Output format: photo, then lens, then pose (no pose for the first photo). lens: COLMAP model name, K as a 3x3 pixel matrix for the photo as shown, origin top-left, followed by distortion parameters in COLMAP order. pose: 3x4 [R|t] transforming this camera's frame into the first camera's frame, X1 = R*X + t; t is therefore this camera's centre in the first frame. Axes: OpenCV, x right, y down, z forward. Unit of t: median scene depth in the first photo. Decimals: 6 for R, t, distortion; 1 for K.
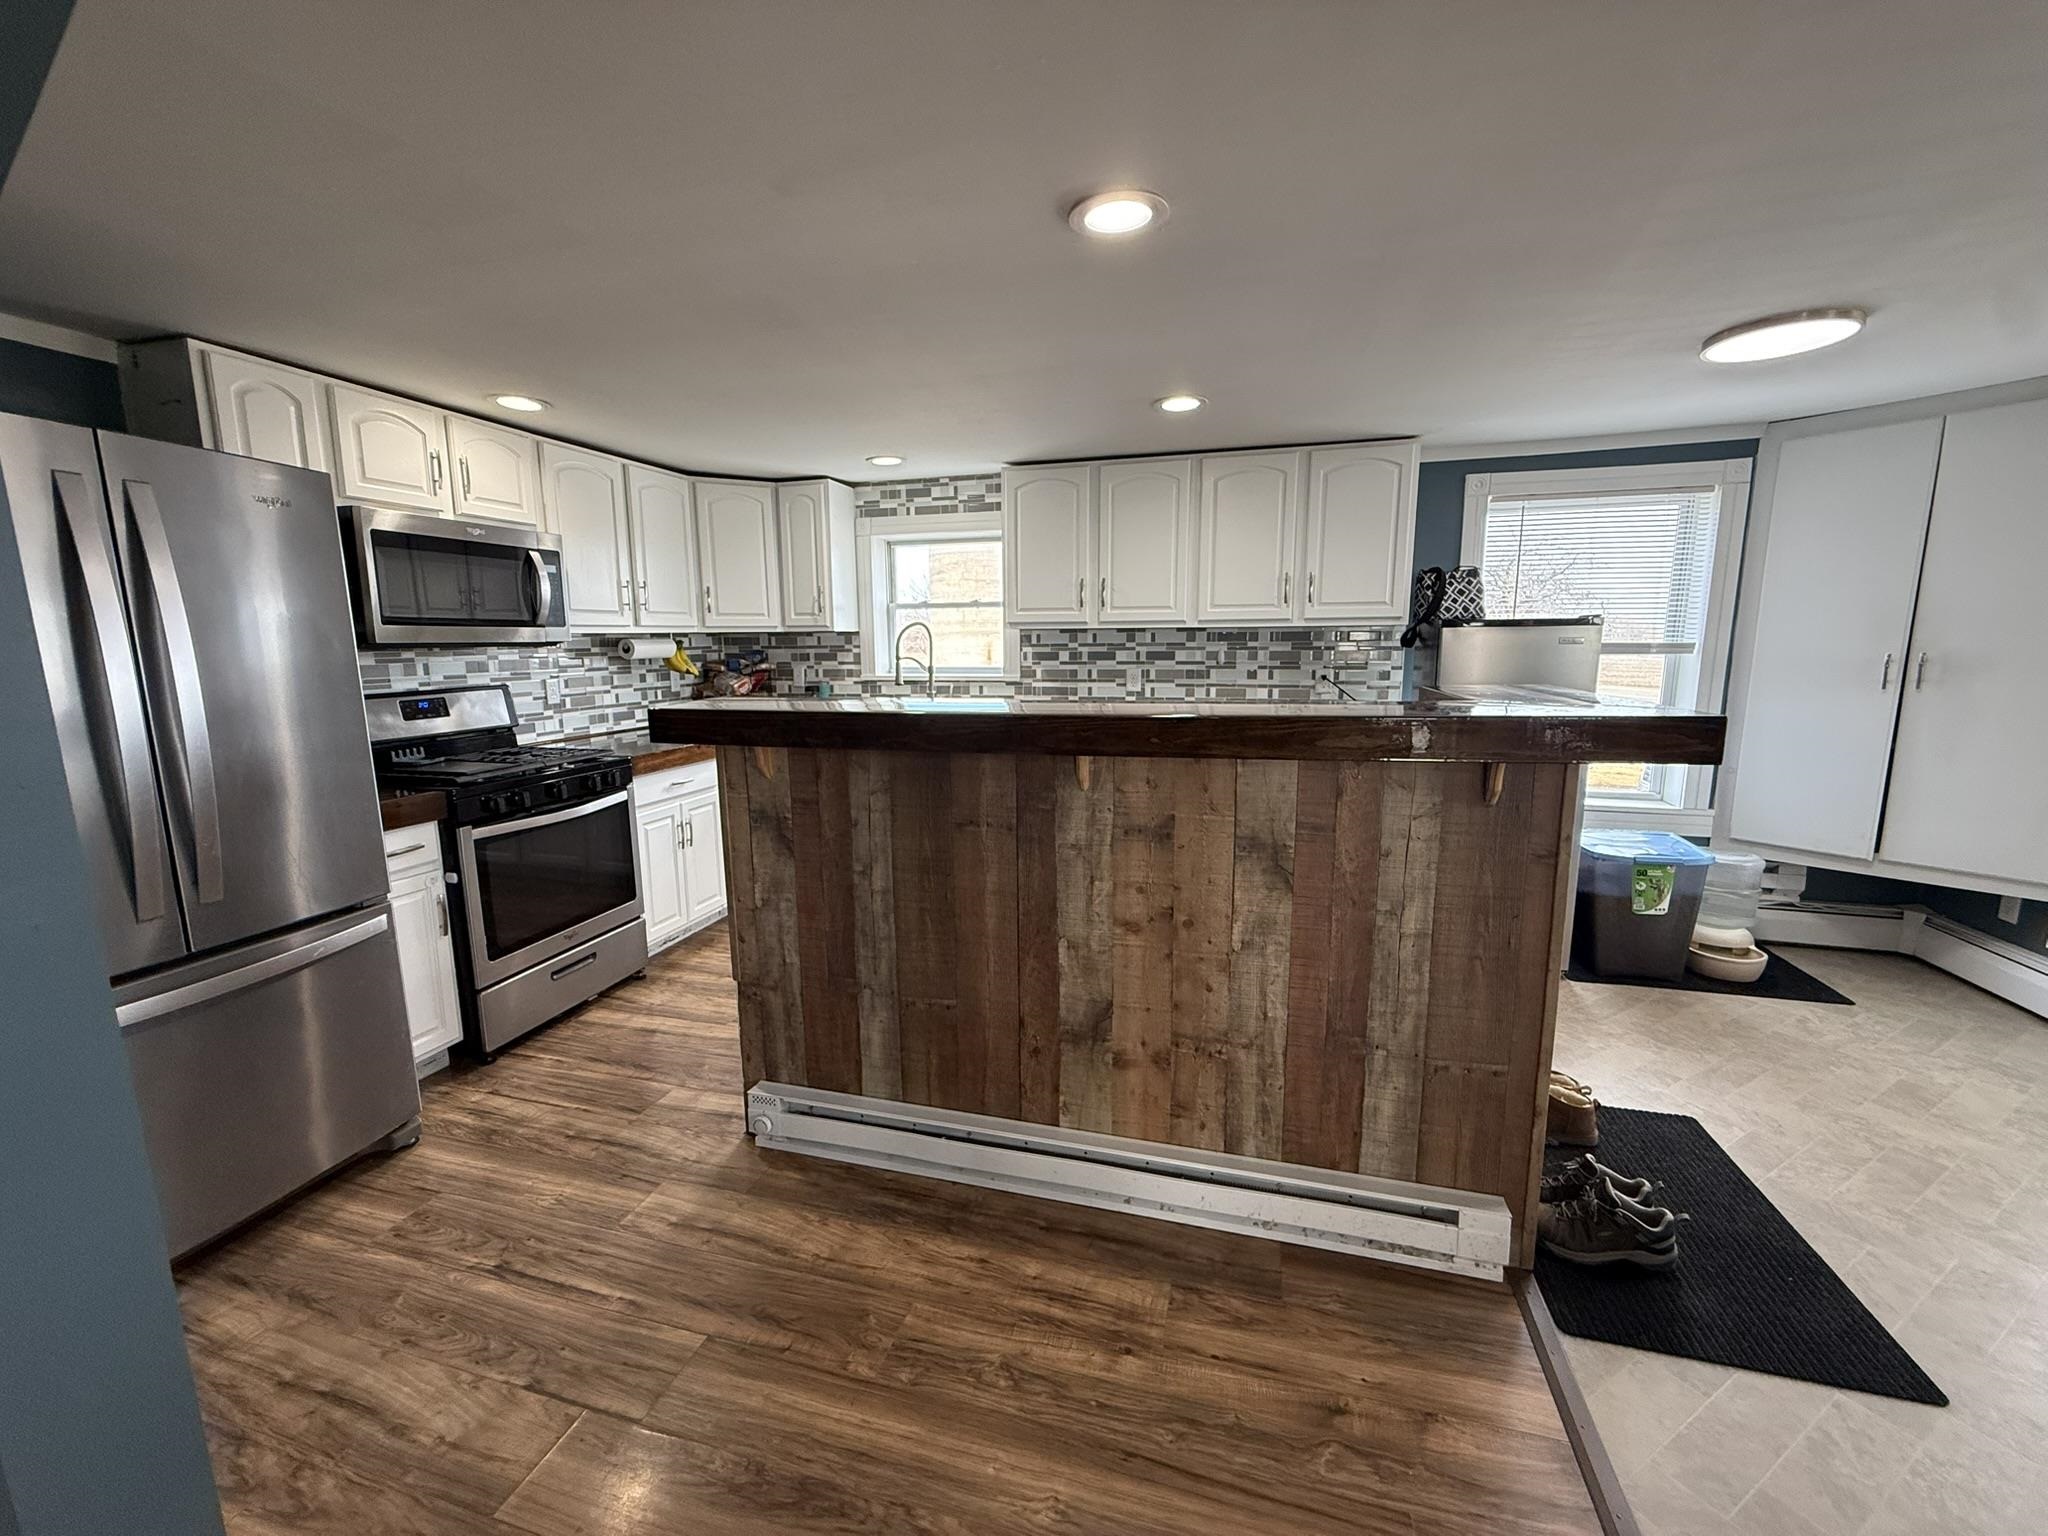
lens RADIAL K [[814.8, 0, 1019.7], [0, 814.8, 772.6], [0, 0, 1]] dist [0.000159, 0.000025]
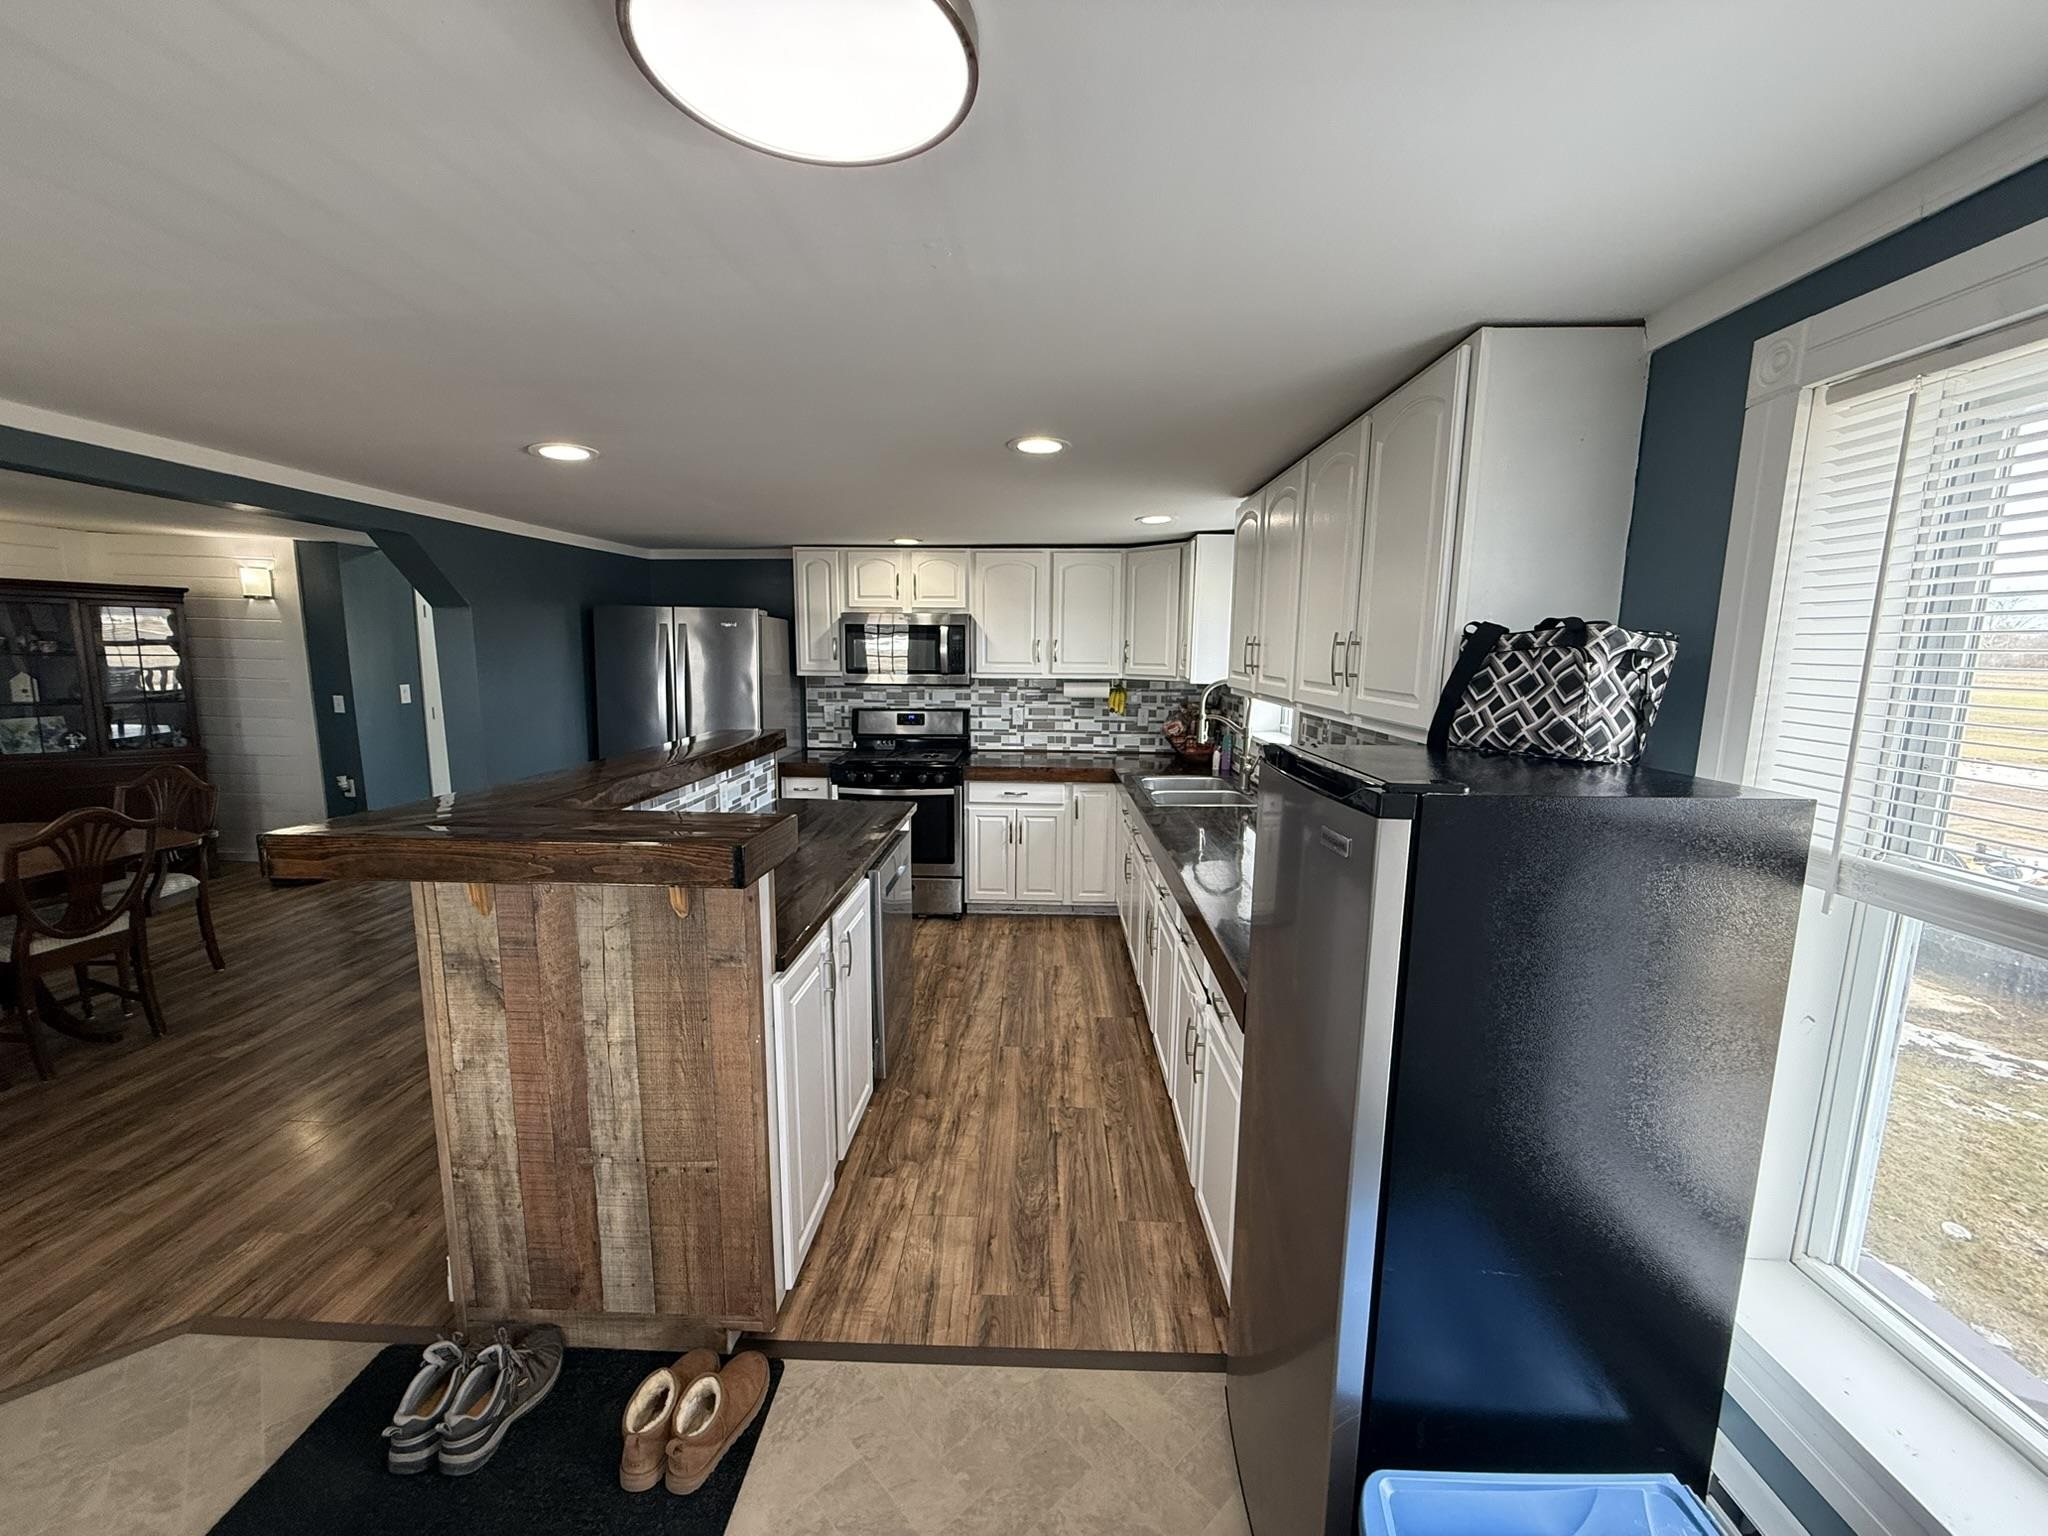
lens RADIAL K [[814.8, 0, 1016.8], [0, 814.8, 773.8], [0, 0, 1]] dist [0.000159, 0.000025]
pose [[0.244899, 0.161458, -0.956010, 0.726737], [-0.171011, 0.977771, 0.121326, -0.155746], [0.954348, 0.133776, 0.267066, 0.561433]]
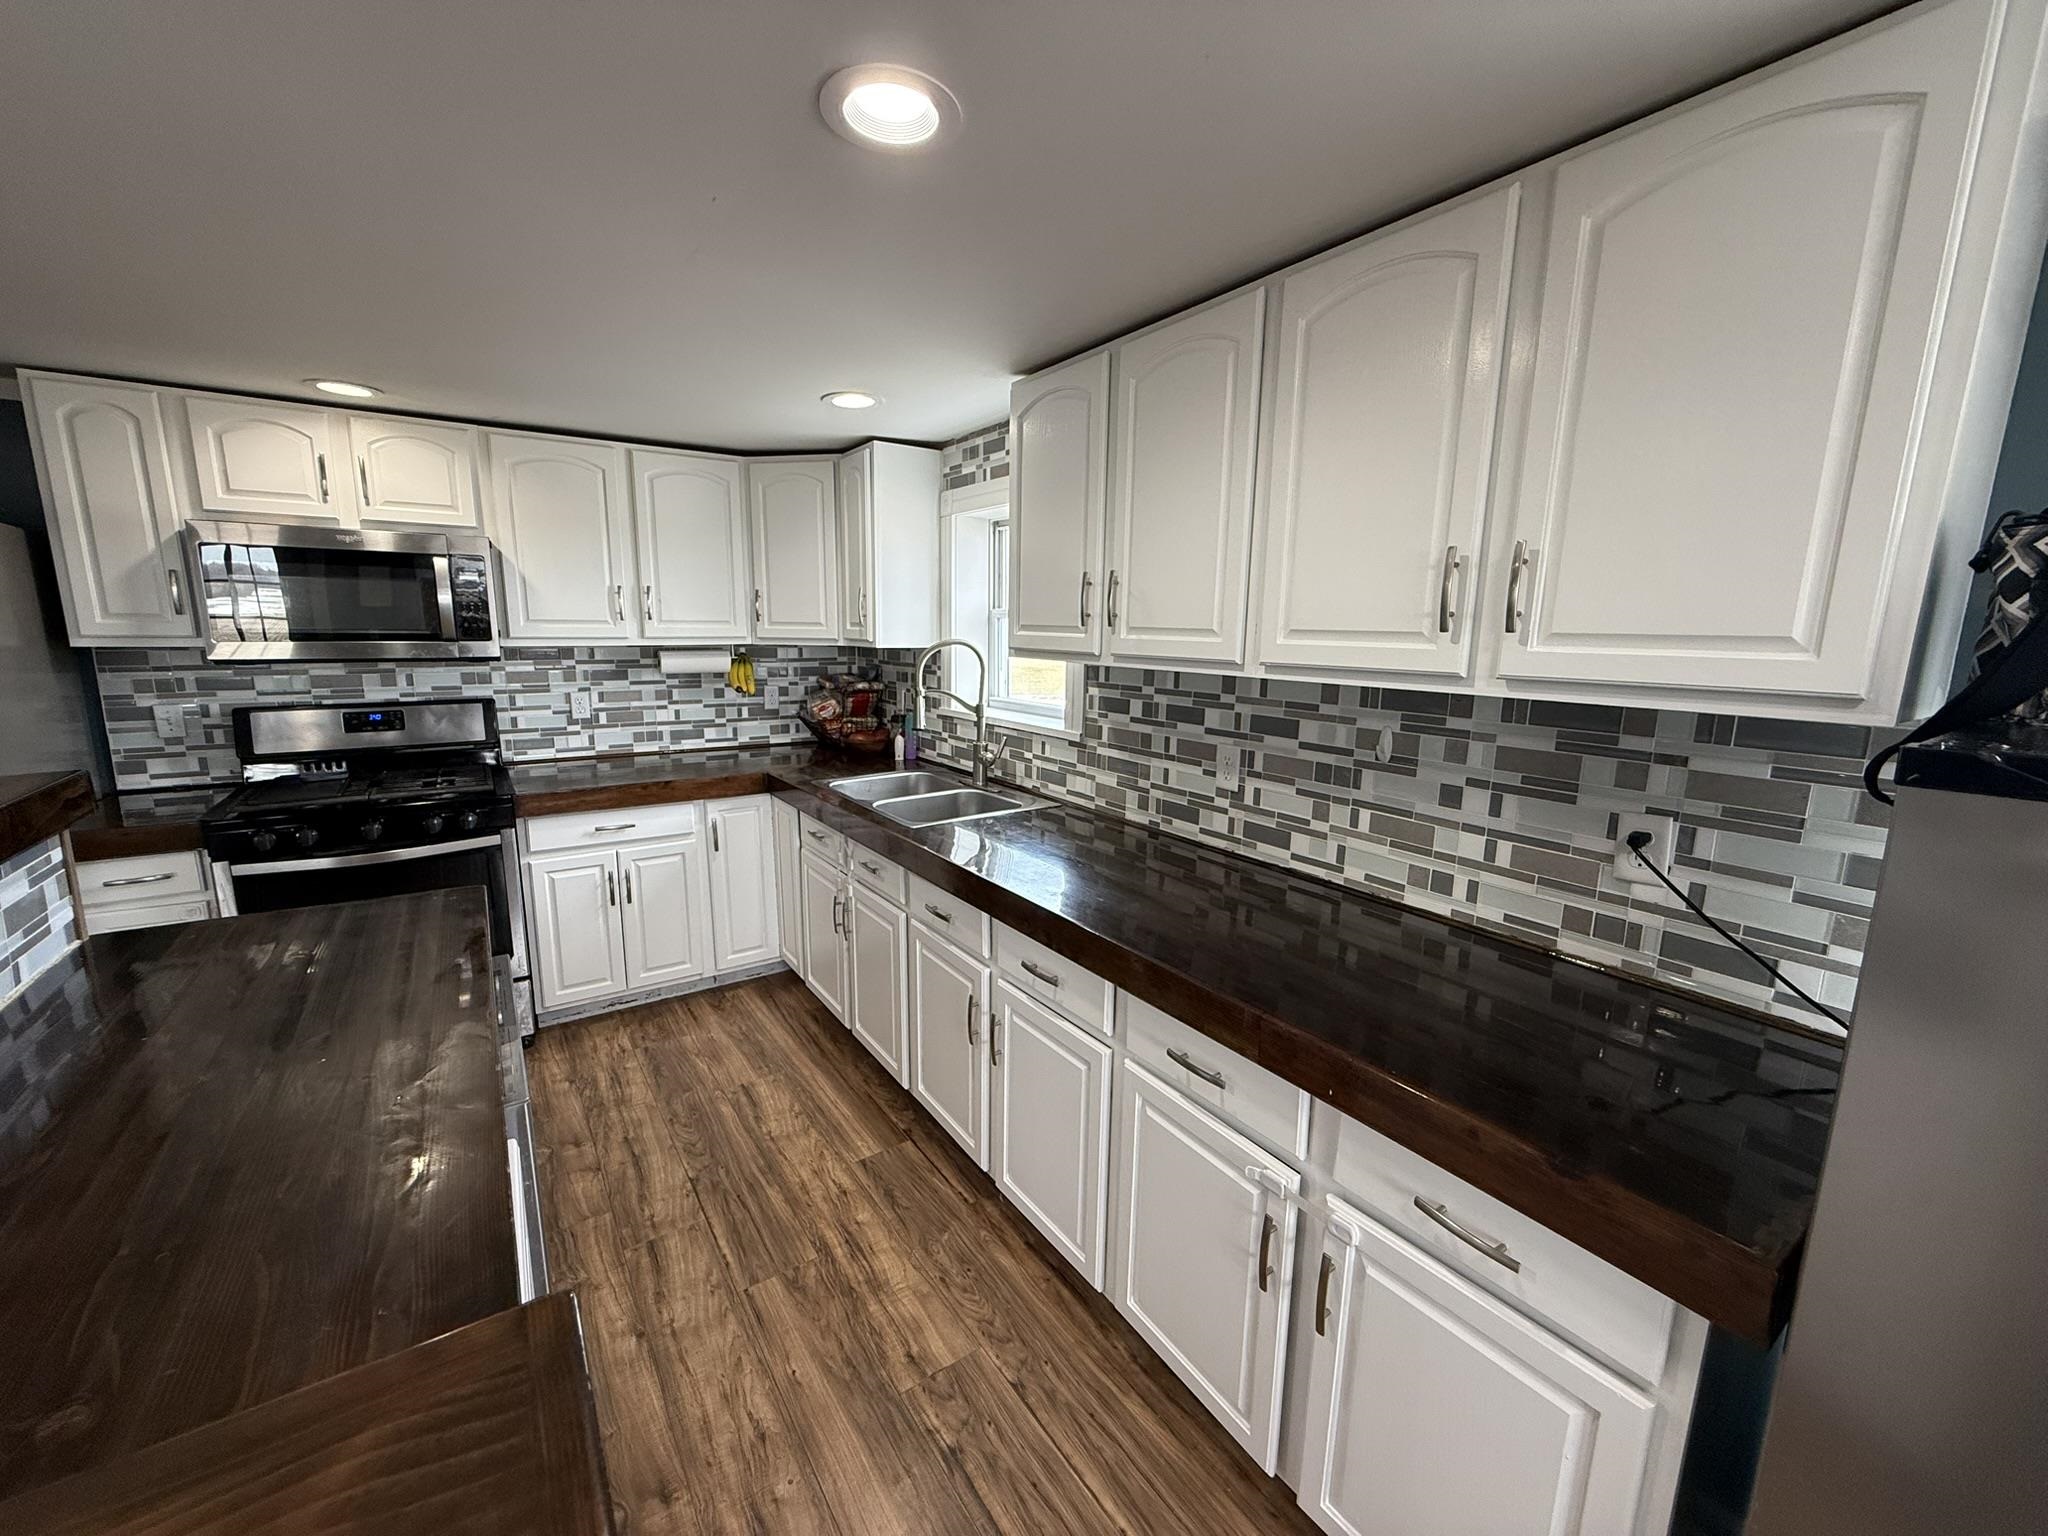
lens RADIAL K [[814.8, 0, 1019.7], [0, 814.8, 770.4], [0, 0, 1]] dist [0.000159, 0.000025]
pose [[0.769049, 0.132376, -0.625332, 0.363891], [-0.124768, 0.990590, 0.056255, -0.125963], [0.626894, 0.034759, 0.778329, 0.528269]]
